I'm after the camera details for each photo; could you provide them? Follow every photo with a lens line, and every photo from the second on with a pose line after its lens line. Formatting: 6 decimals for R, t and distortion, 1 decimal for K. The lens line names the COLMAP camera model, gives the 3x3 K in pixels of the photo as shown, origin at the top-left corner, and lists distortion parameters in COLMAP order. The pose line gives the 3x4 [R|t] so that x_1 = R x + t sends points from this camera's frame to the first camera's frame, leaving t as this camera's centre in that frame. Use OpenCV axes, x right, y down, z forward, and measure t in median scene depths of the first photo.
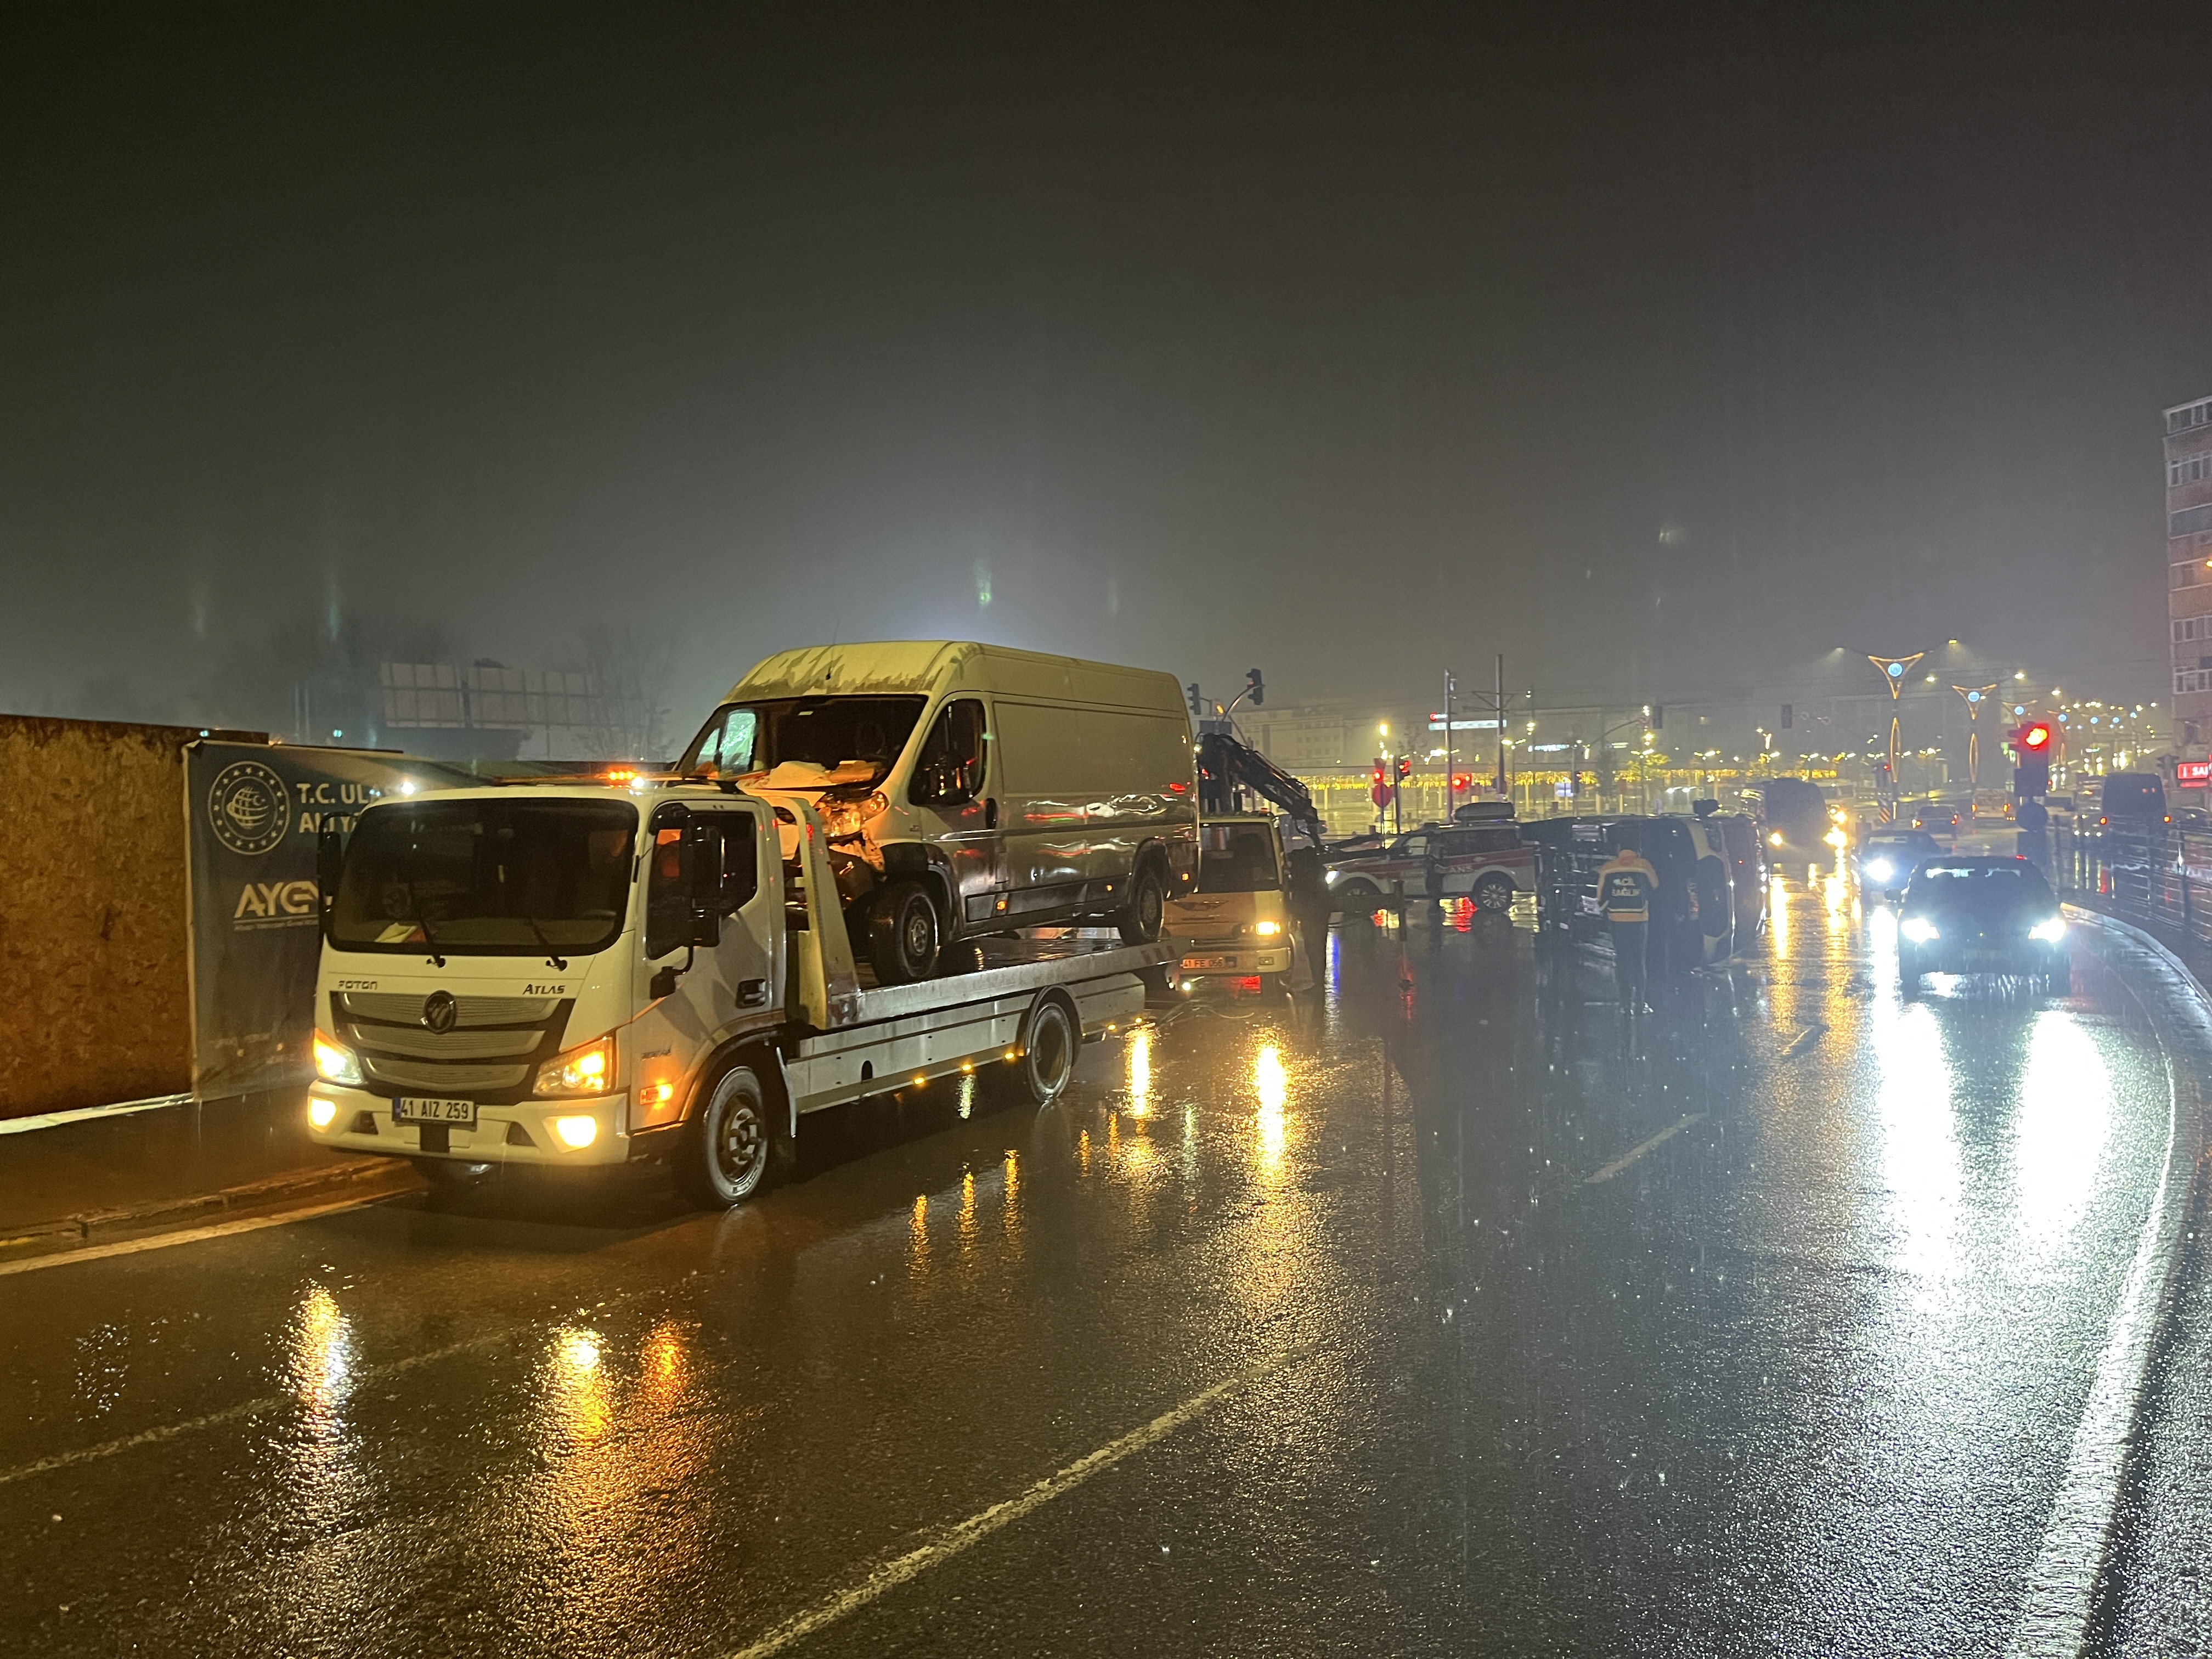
lens RADIAL K [[1684.6, 0, 1112.7], [0, 1684.6, 834.8], [0, 0, 1]] dist [0.022928, -0.048479]
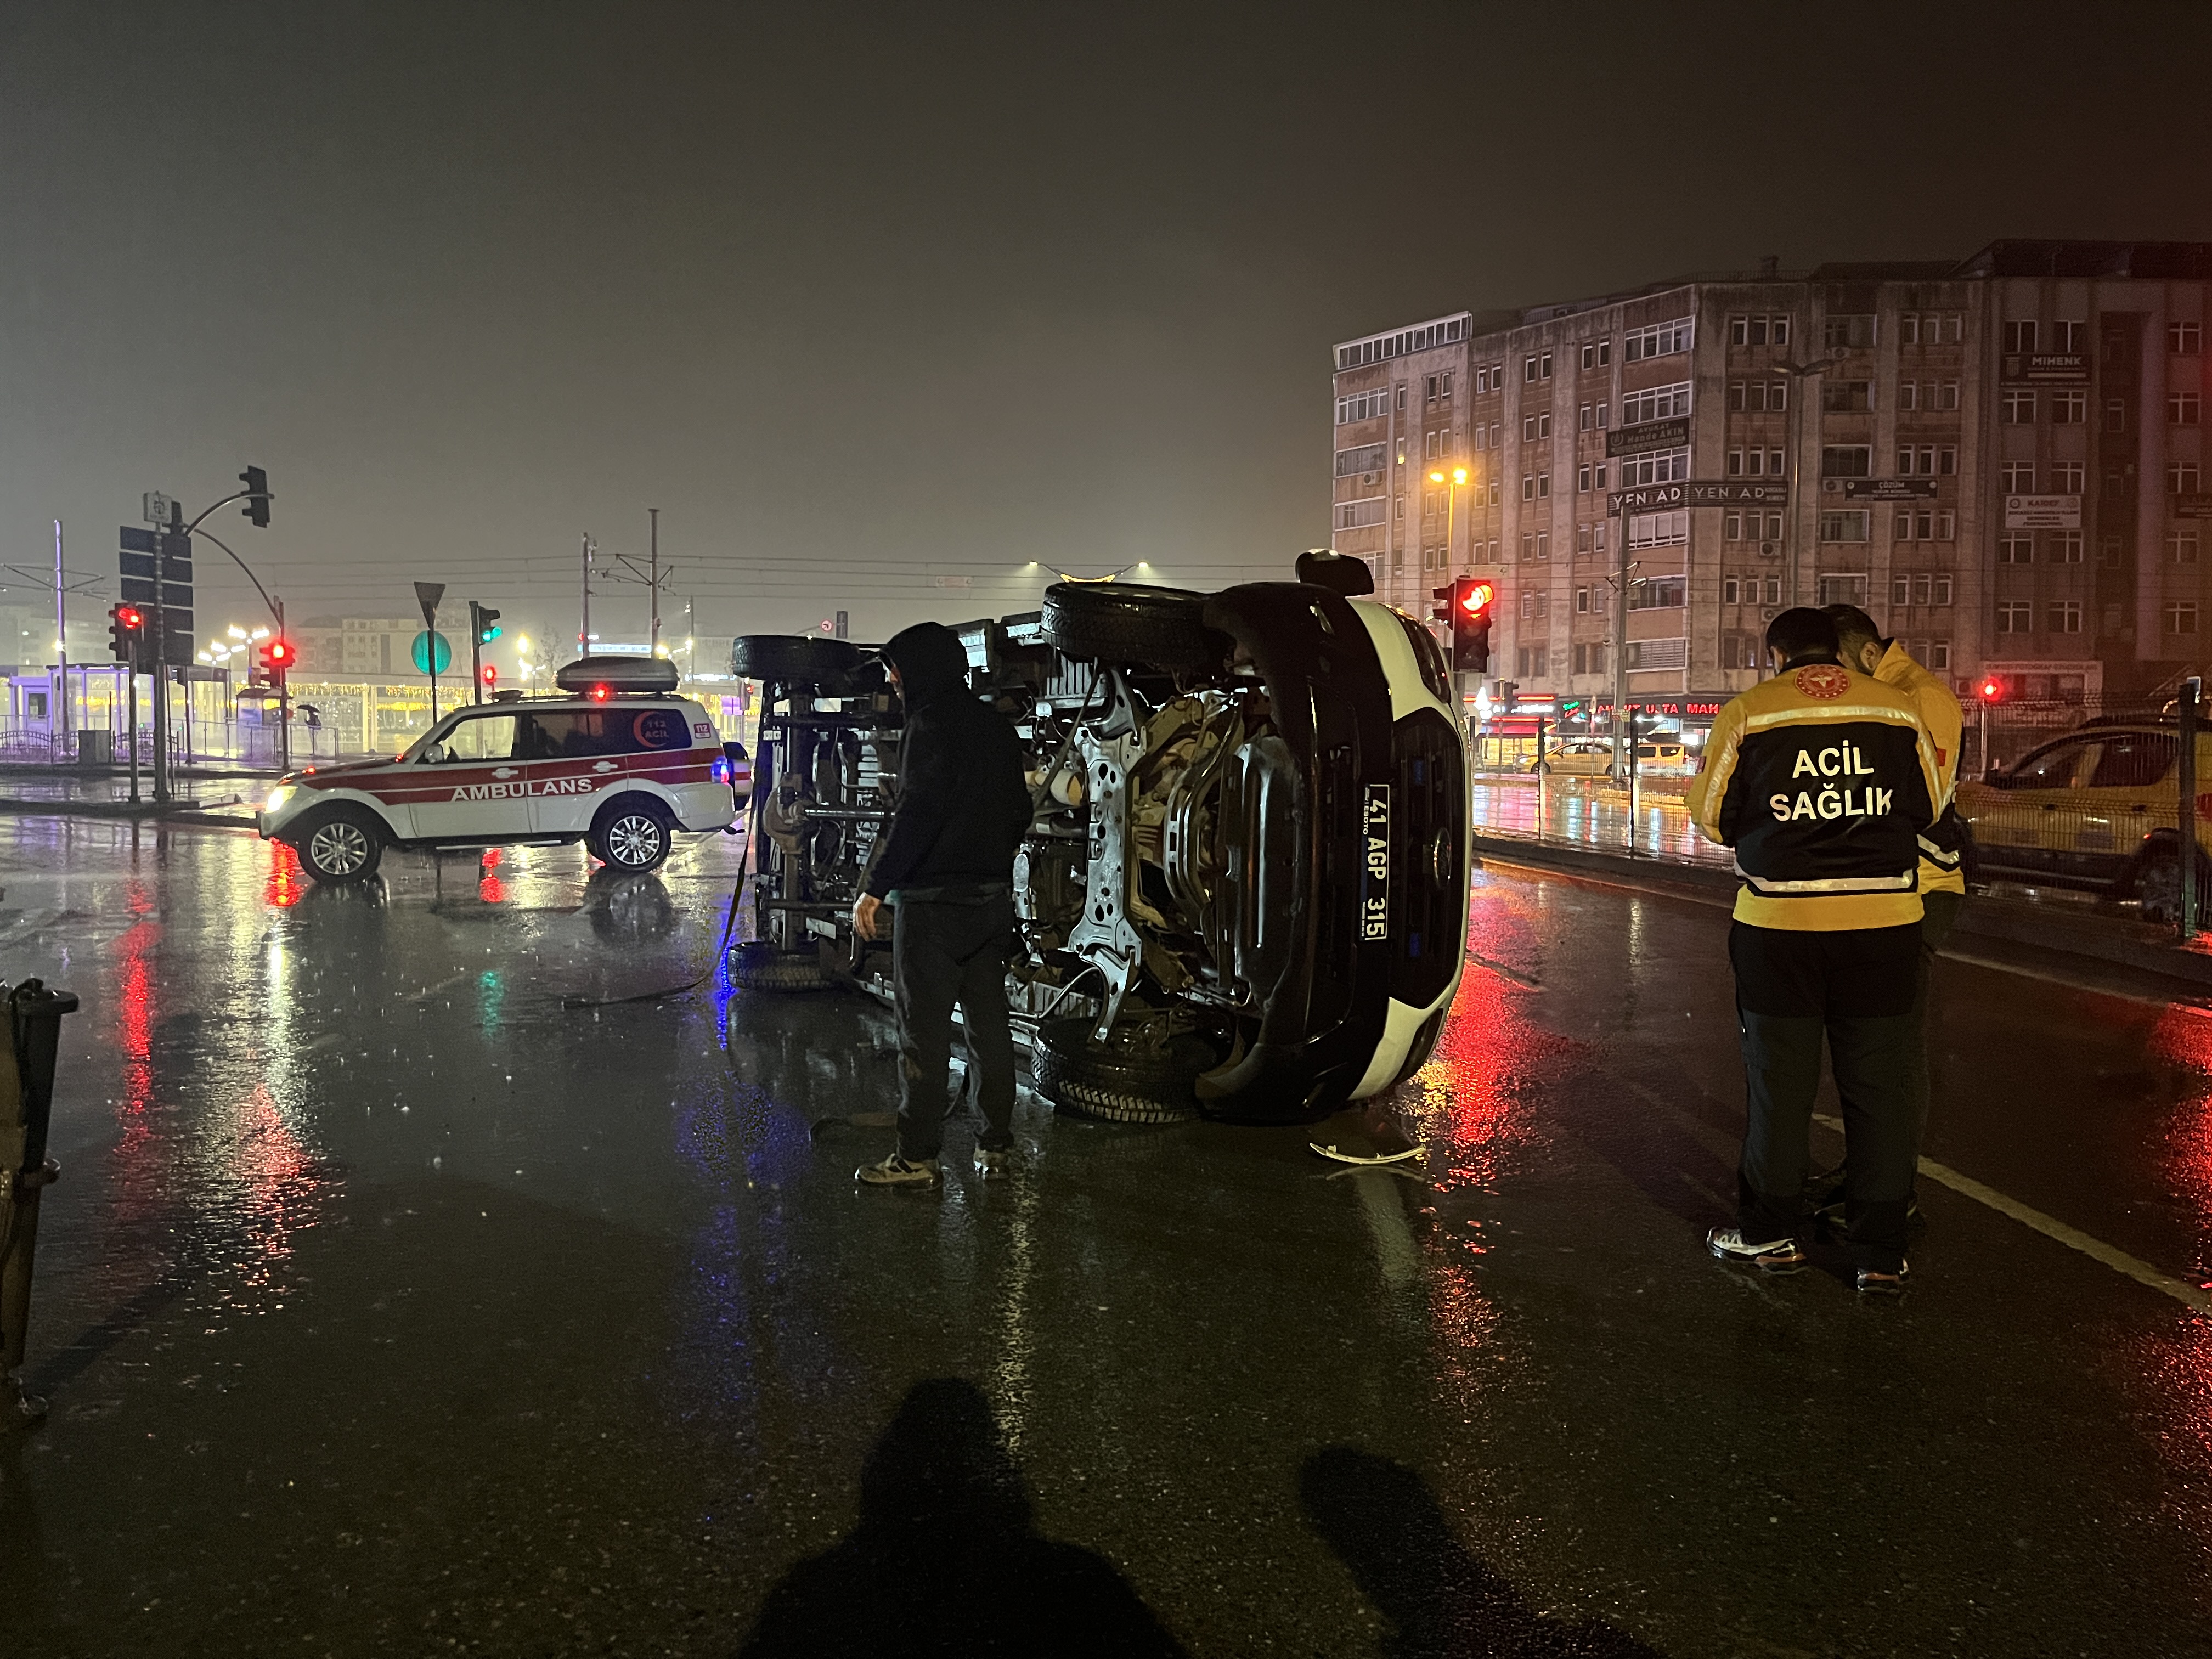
lens RADIAL K [[1684.6, 0, 1098.4], [0, 1684.6, 823.1], [0, 0, 1]] dist [0.022928, -0.048479]
pose [[0.885611, 0.005808, 0.464391, 0.202257], [-0.020211, 0.999456, 0.026043, 0.026892], [-0.463988, -0.032450, 0.885247, 0.863530]]
